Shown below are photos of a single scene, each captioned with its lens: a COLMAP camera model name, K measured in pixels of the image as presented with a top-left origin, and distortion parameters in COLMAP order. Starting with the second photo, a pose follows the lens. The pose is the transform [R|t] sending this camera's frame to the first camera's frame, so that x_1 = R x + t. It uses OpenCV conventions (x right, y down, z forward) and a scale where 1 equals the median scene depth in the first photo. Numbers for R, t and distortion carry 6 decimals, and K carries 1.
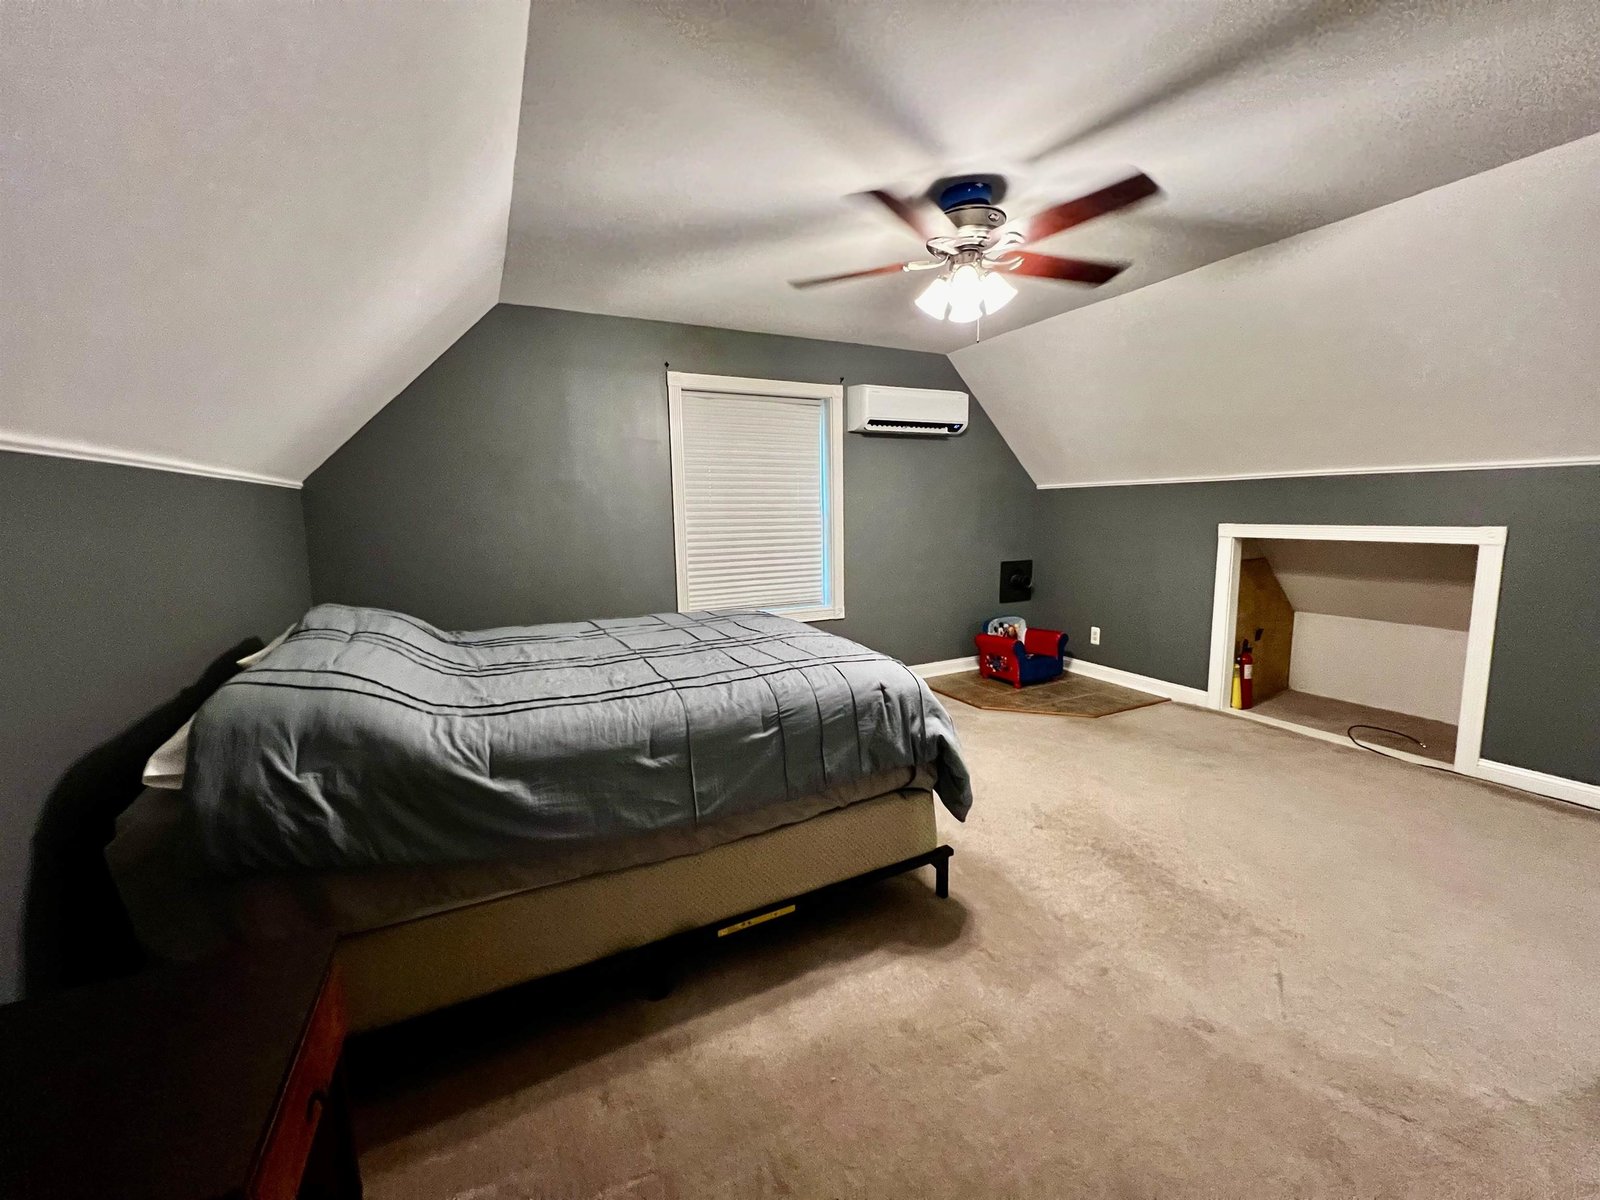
lens RADIAL K [[641.4, 0, 801.4], [0, 641.4, 592.6], [0, 0, 1]] dist [-0.003289, -0.000159]
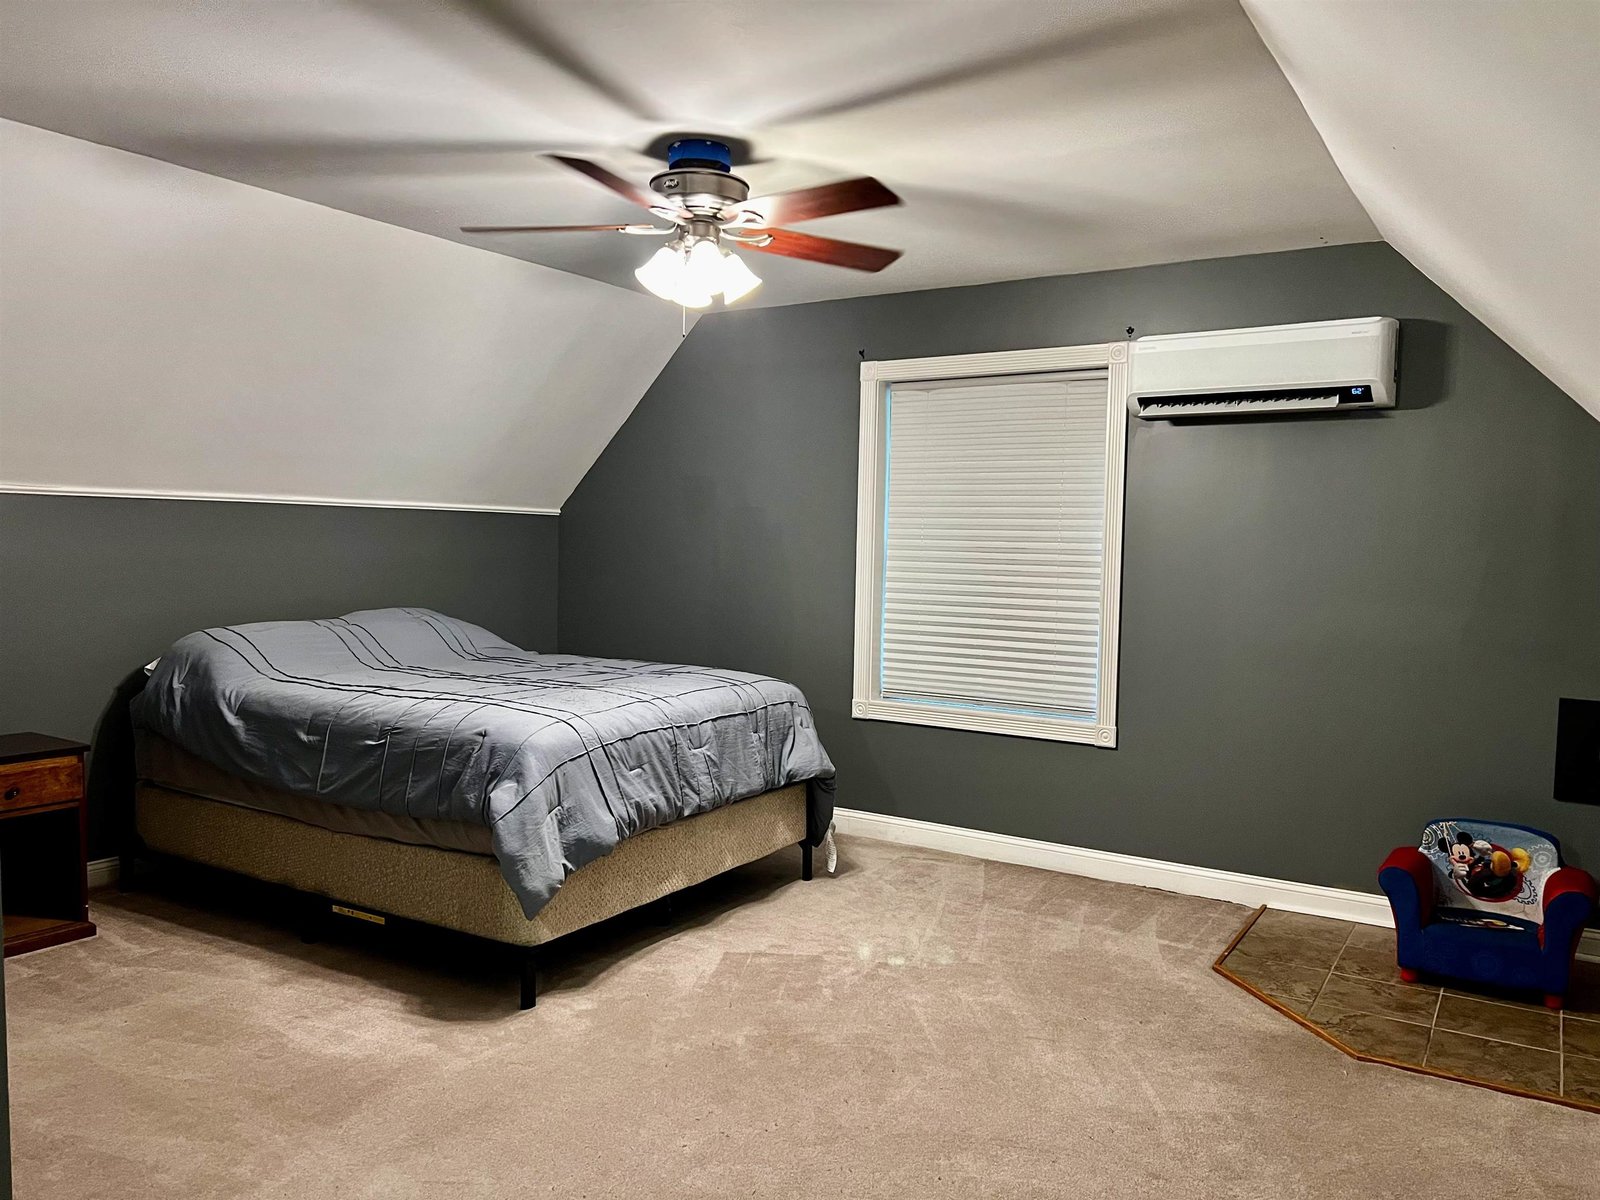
lens RADIAL K [[1197.7, 0, 799.5], [0, 1197.7, 602.8], [0, 0, 1]] dist [0.048613, -0.057303]
pose [[0.511408, 0.069509, -0.856522, 1.201914], [-0.138634, 0.990341, -0.002406, -0.065675], [0.848082, 0.119973, 0.516104, 0.305849]]
